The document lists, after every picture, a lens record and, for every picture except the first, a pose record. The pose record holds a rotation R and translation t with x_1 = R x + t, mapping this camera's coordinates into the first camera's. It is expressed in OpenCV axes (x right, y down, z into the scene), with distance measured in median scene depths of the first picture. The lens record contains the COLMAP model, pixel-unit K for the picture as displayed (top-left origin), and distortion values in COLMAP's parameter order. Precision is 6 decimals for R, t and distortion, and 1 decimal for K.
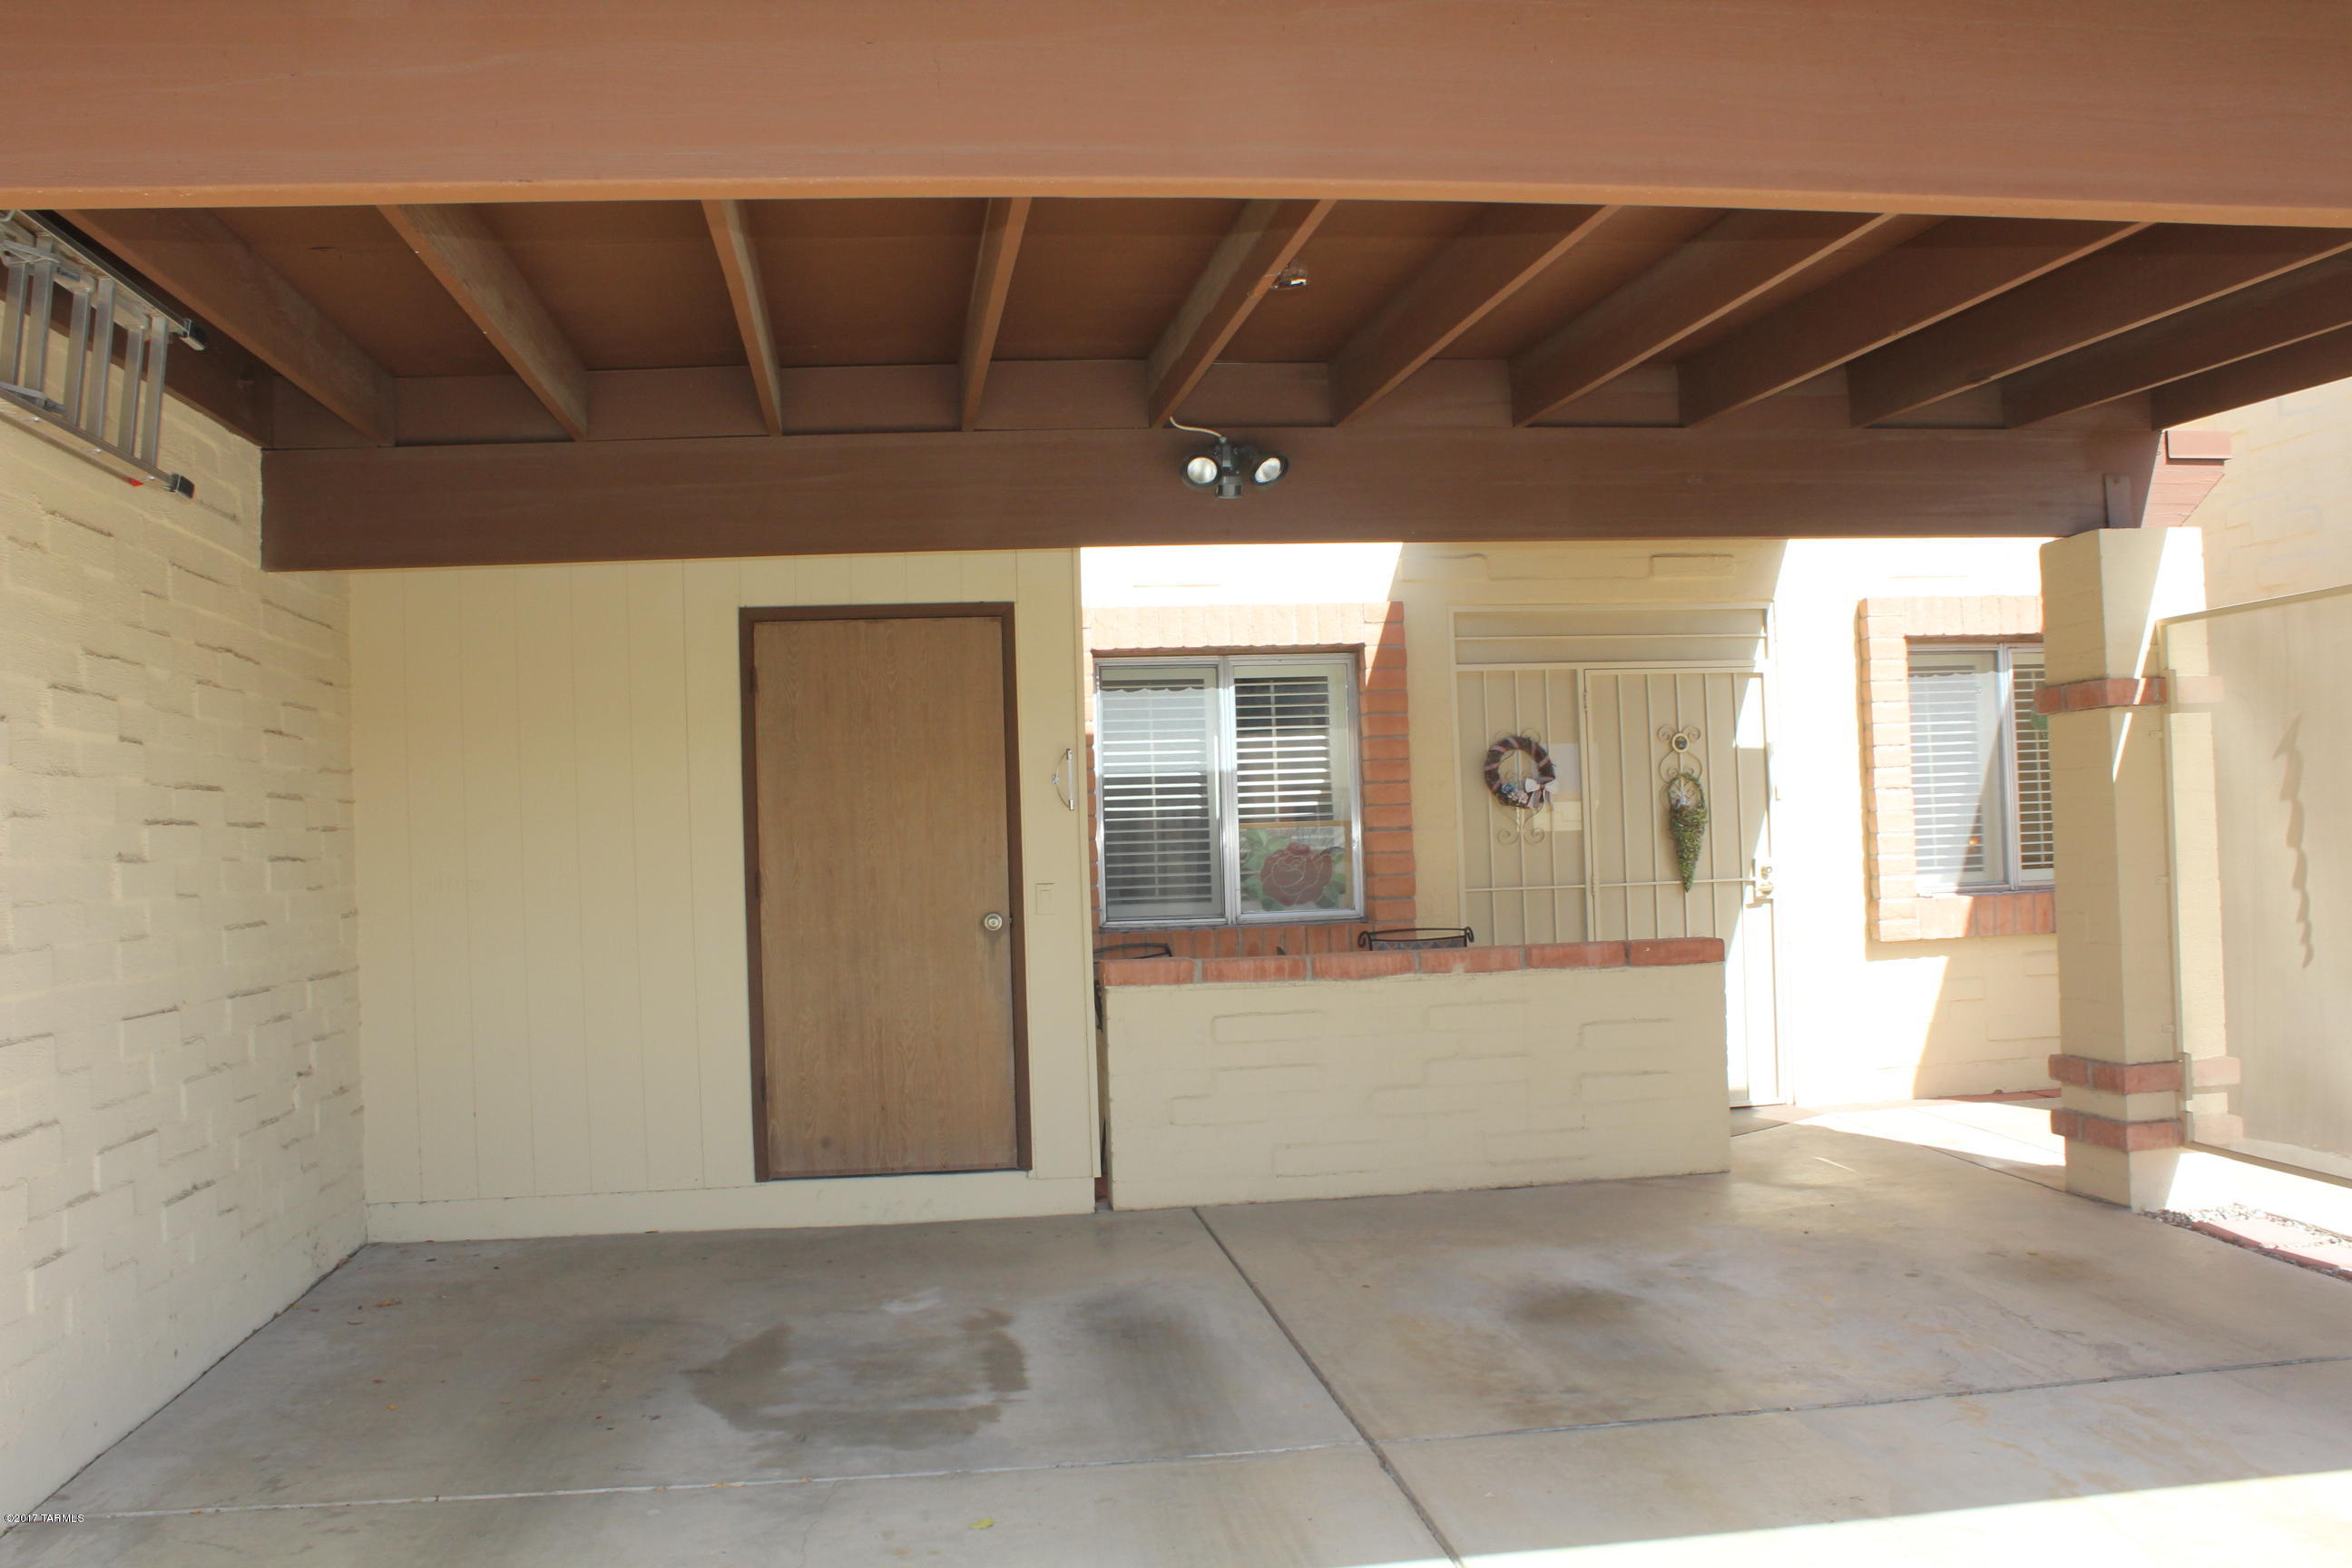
lens RADIAL K [[2011.6, 0, 1176.0], [0, 2011.6, 784.0], [0, 0, 1]] dist [-0.164046, 0.134873]
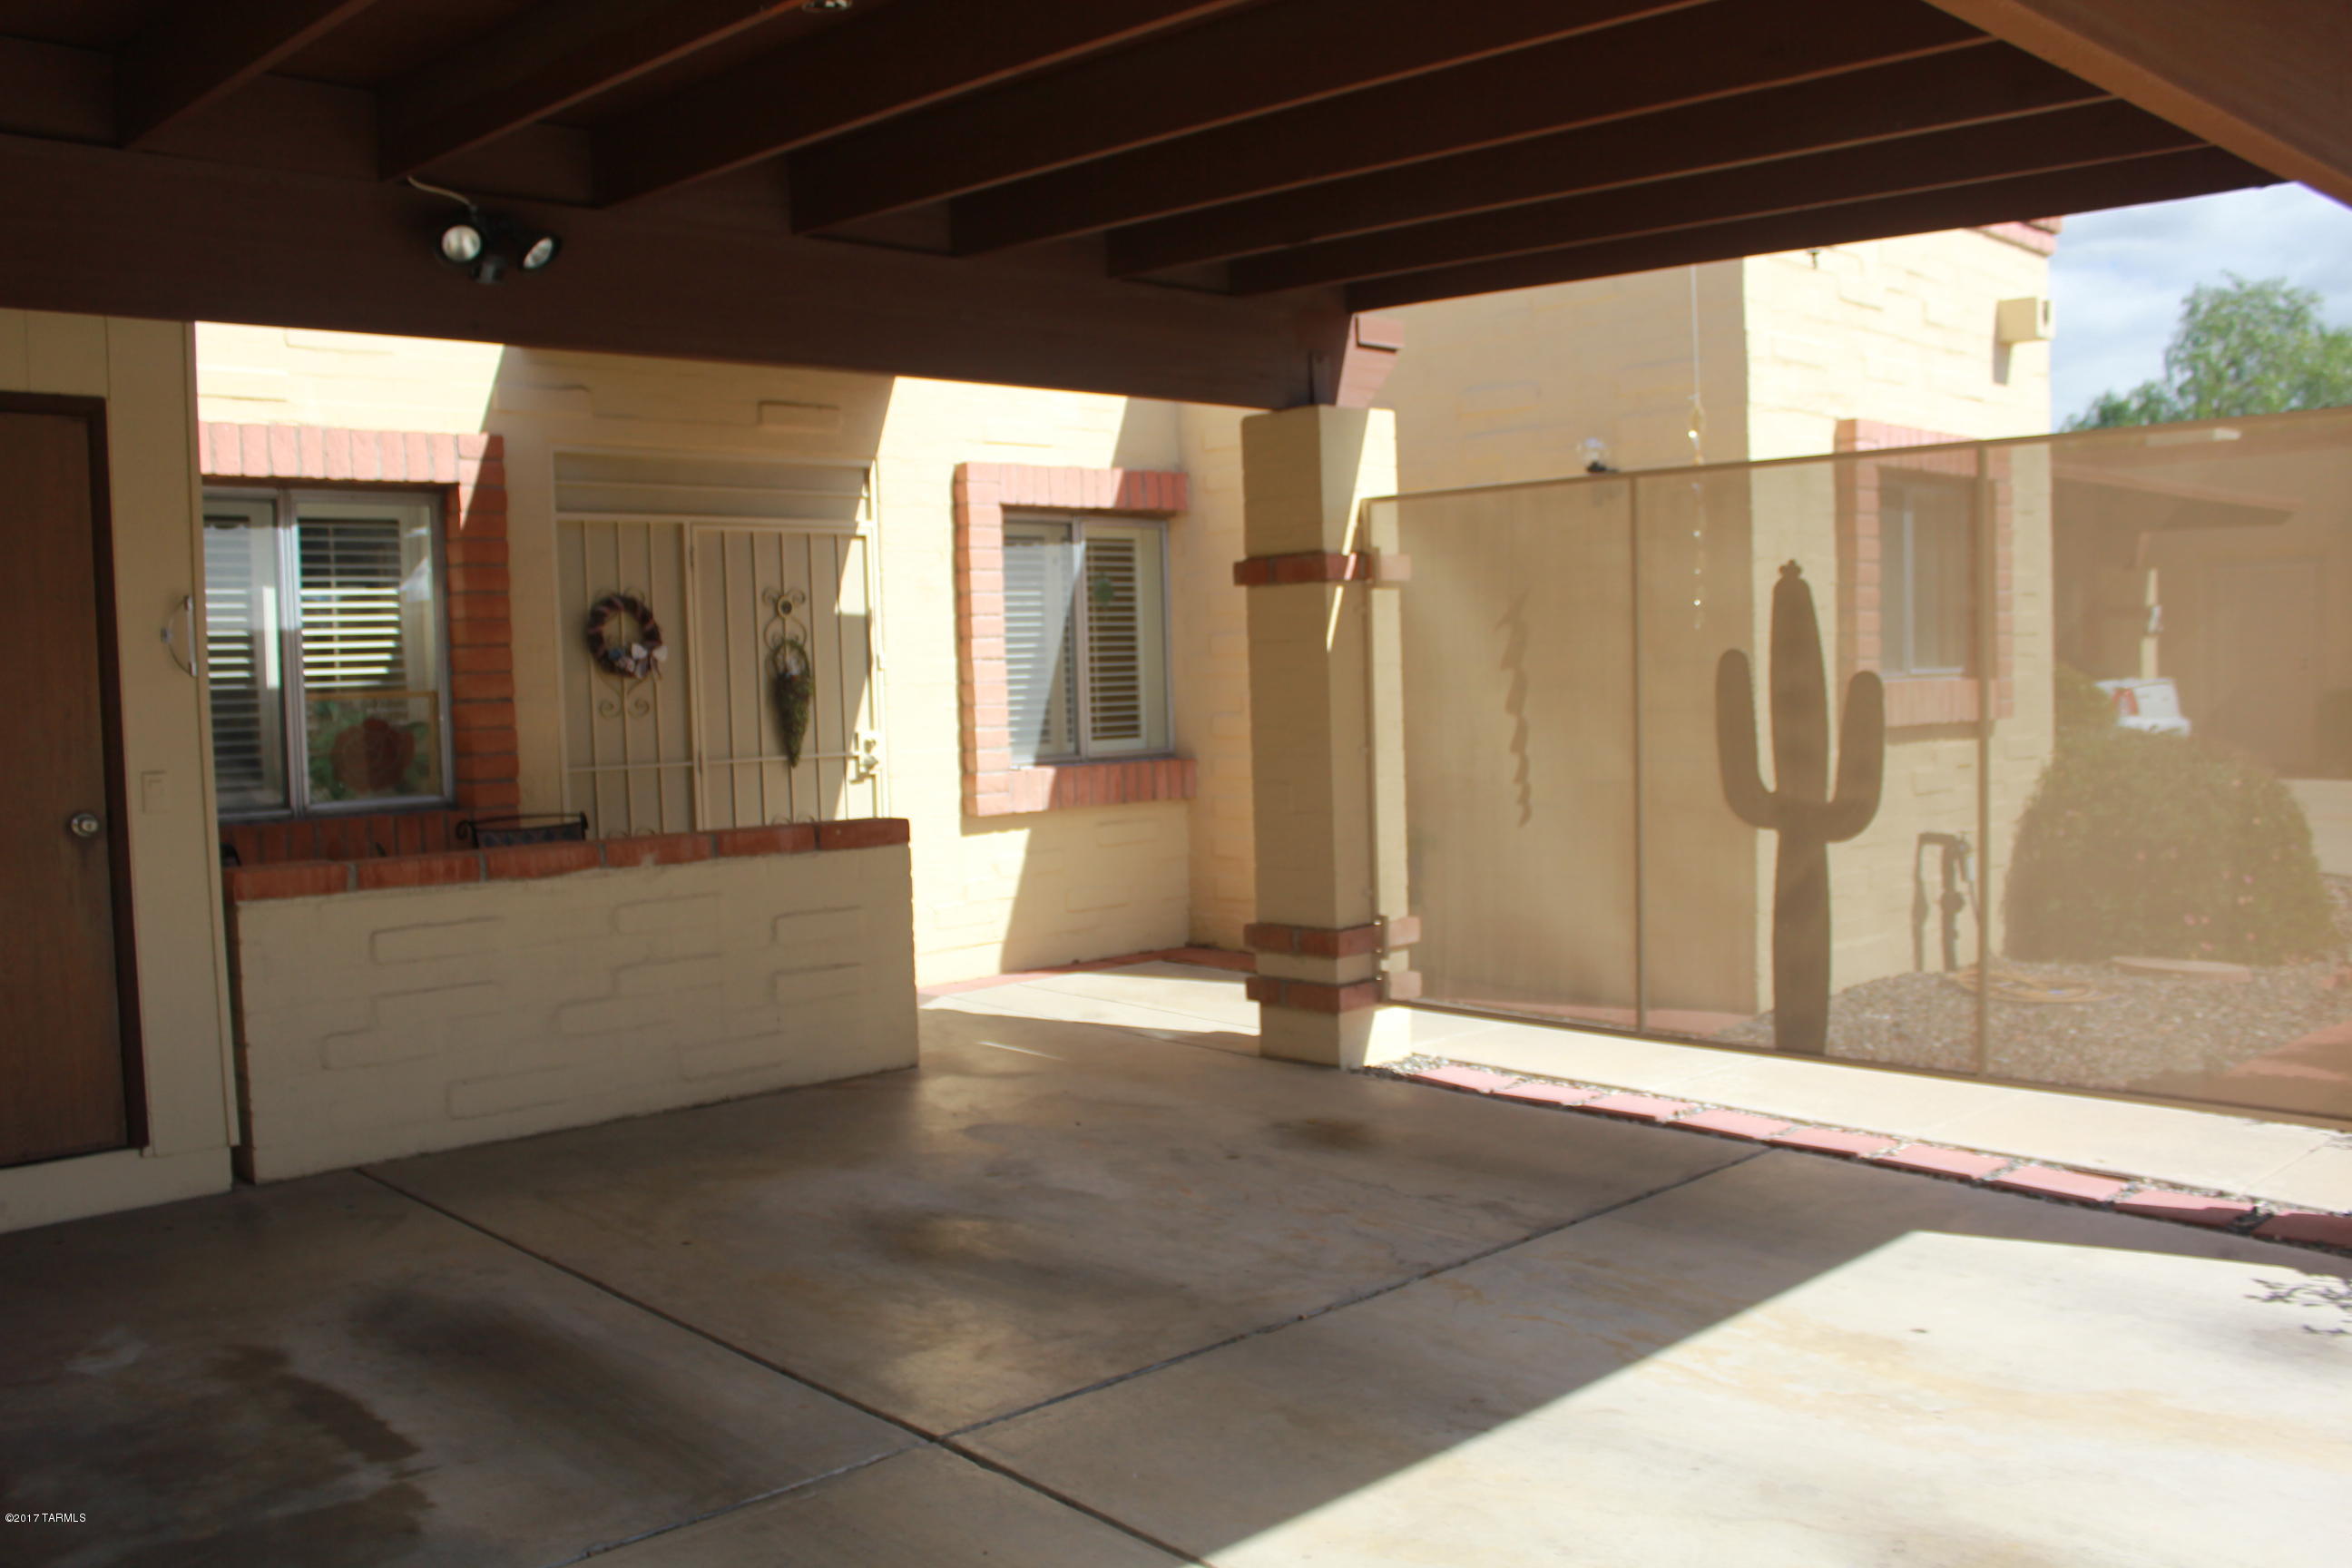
lens RADIAL K [[2011.6, 0, 1176.0], [0, 2011.6, 784.0], [0, 0, 1]] dist [-0.164046, 0.134873]
pose [[0.810124, -0.023478, 0.585788, -0.148862], [-0.013995, 0.998139, 0.059359, 0.003819], [-0.586092, -0.056287, 0.808287, 0.141822]]
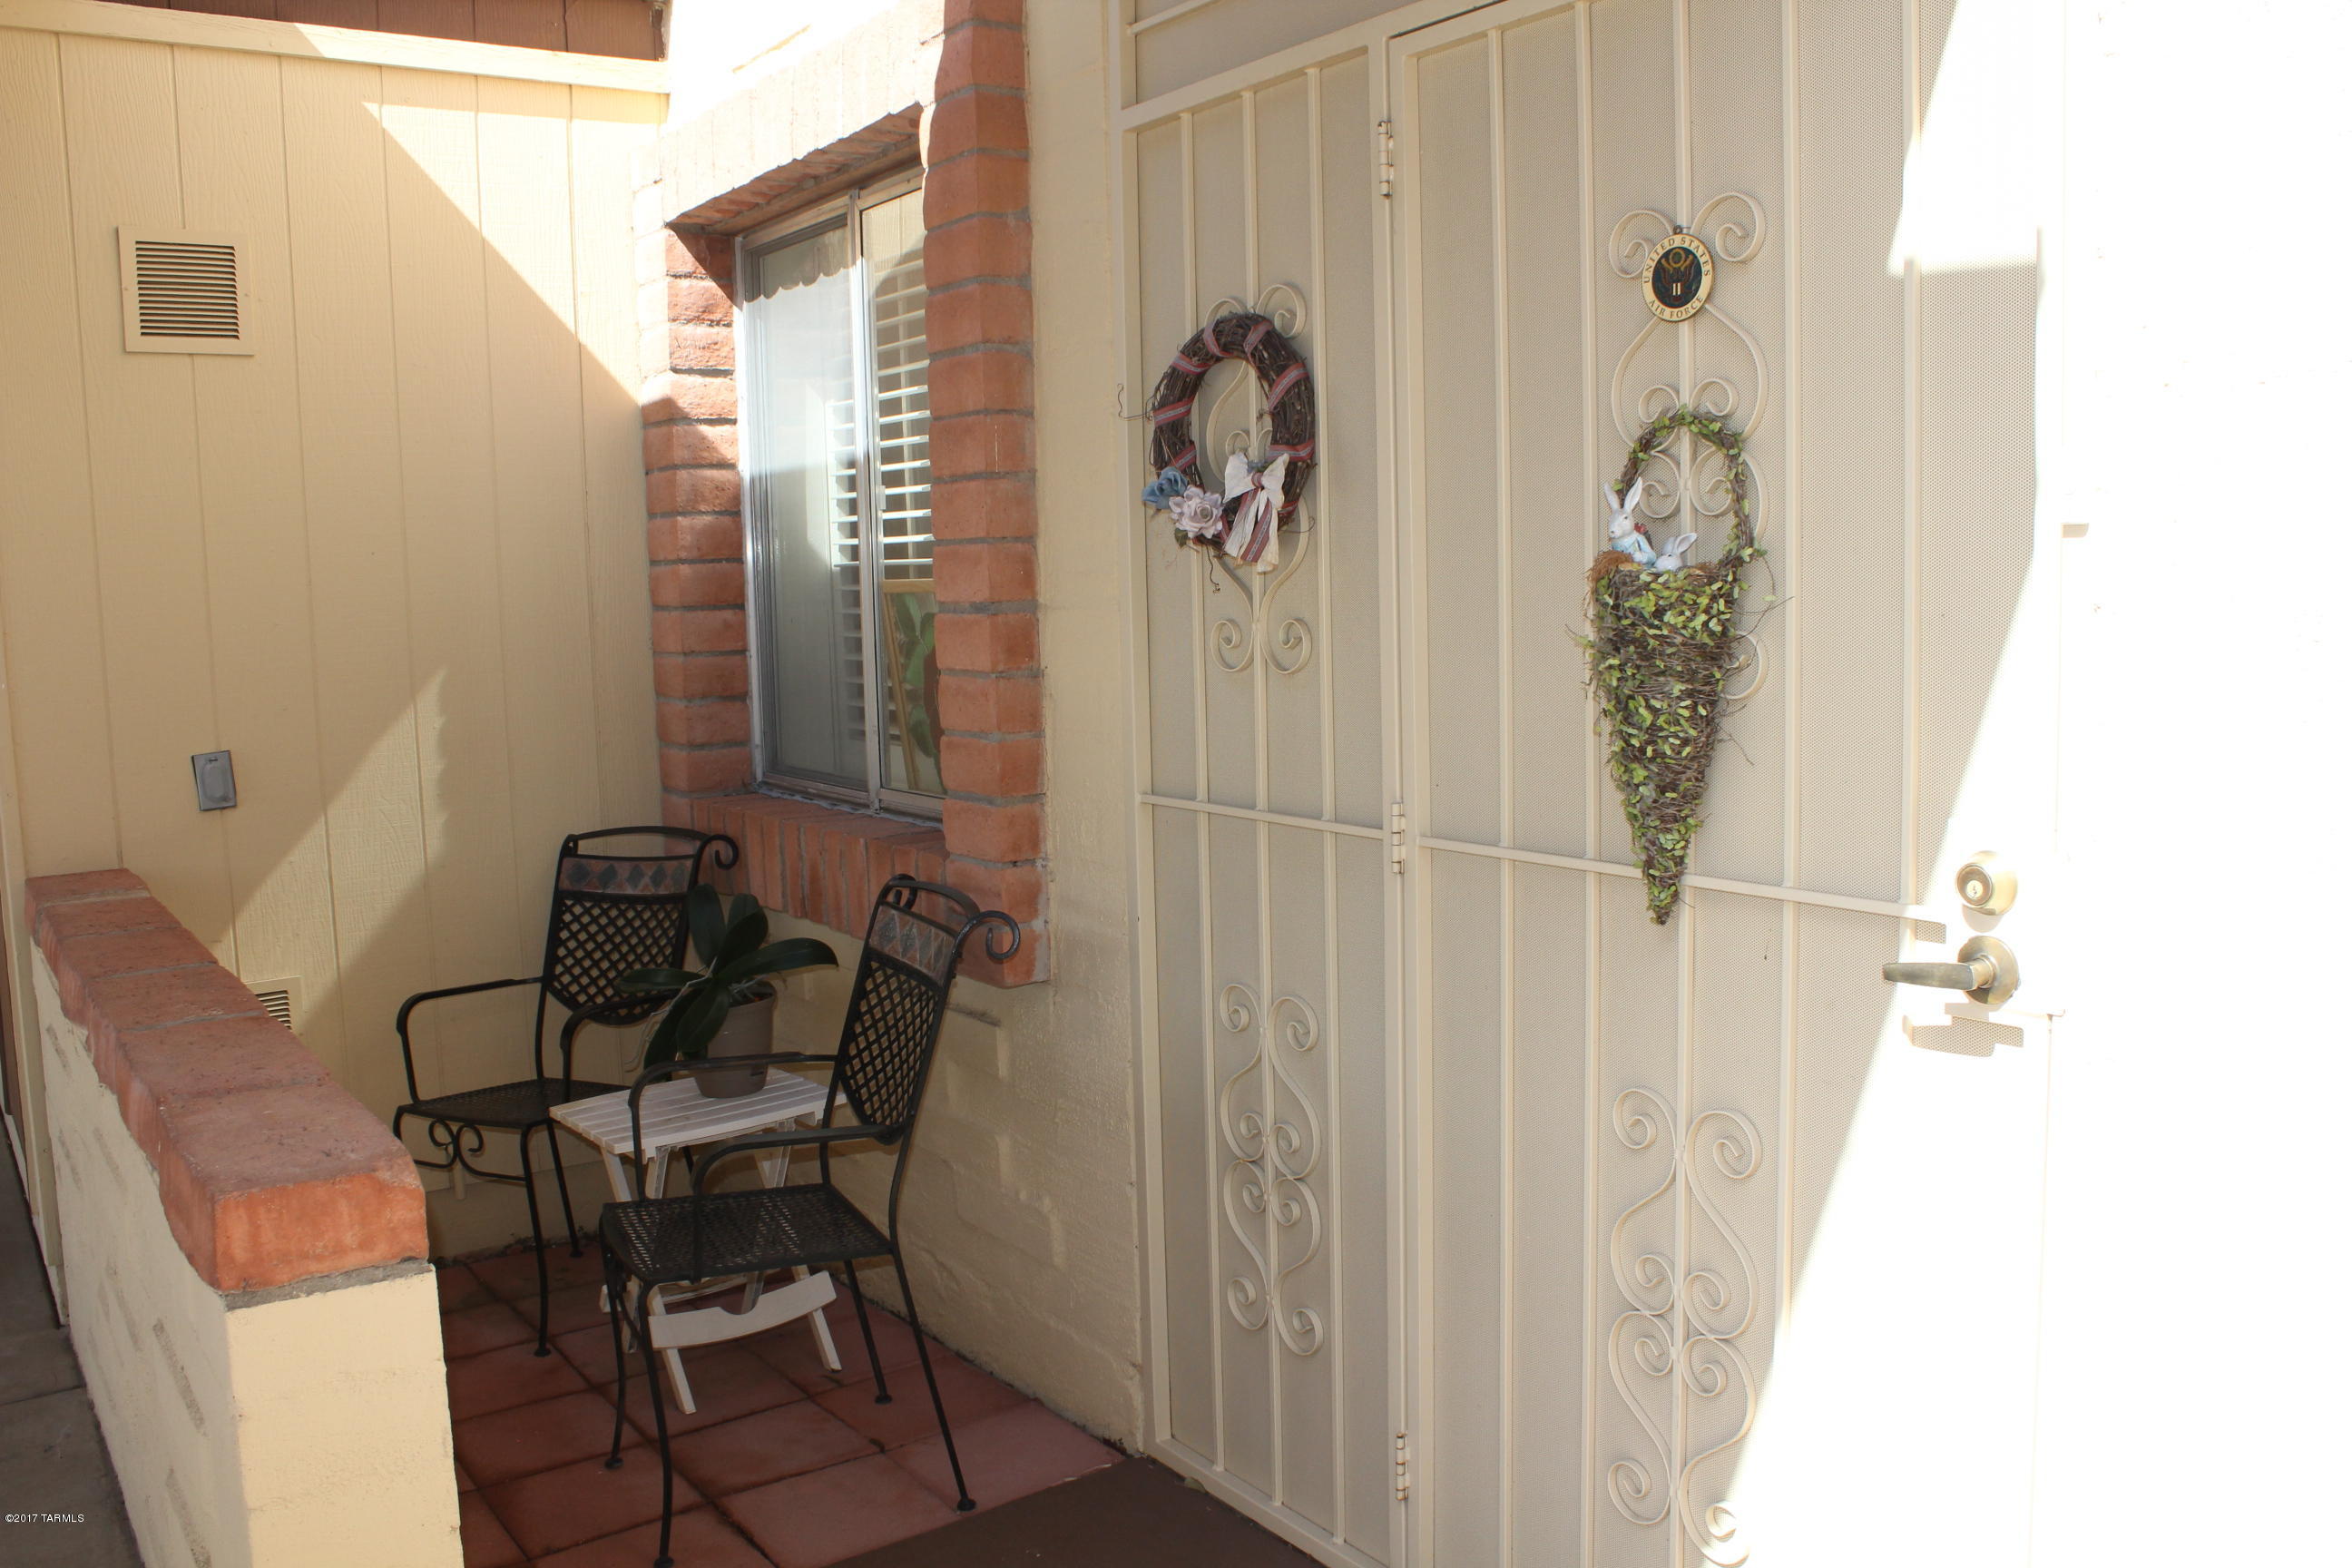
lens RADIAL K [[2011.6, 0, 1176.0], [0, 2011.6, 784.0], [0, 0, 1]] dist [-0.164046, 0.134873]
pose [[0.457989, 0.116019, -0.881354, 0.442316], [0.018714, 0.989969, 0.140042, 0.004010], [0.888761, -0.080632, 0.451224, 0.860060]]
